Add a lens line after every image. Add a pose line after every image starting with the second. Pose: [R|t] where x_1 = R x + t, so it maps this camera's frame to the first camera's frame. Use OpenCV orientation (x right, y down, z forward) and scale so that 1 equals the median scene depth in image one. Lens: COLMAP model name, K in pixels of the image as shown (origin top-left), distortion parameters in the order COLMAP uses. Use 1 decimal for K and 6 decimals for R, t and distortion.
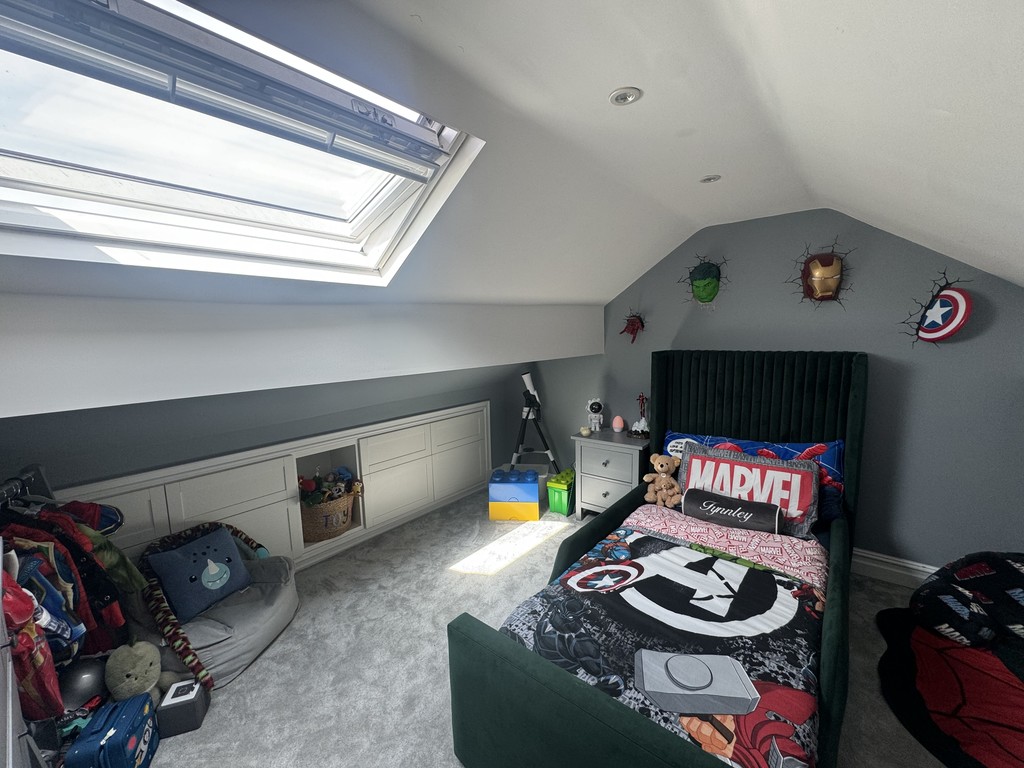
lens RADIAL K [[417.3, 0, 512.0], [0, 417.3, 384.0], [0, 0, 1]] dist [-0.000807, -0.000218]
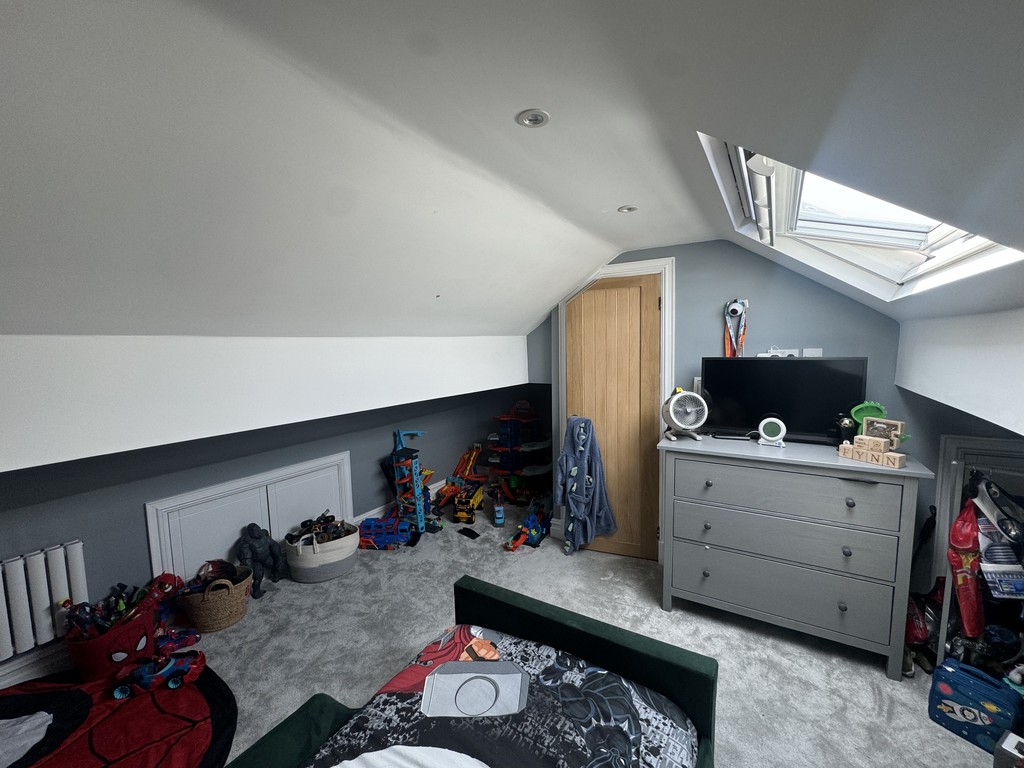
lens RADIAL K [[417.3, 0, 512.0], [0, 417.3, 384.0], [0, 0, 1]] dist [-0.000807, -0.000218]
pose [[-0.990101, 0.053787, -0.129639, 0.422364], [0.022839, 0.973088, 0.229298, -0.286185], [0.138484, 0.224067, -0.964685, 1.801005]]
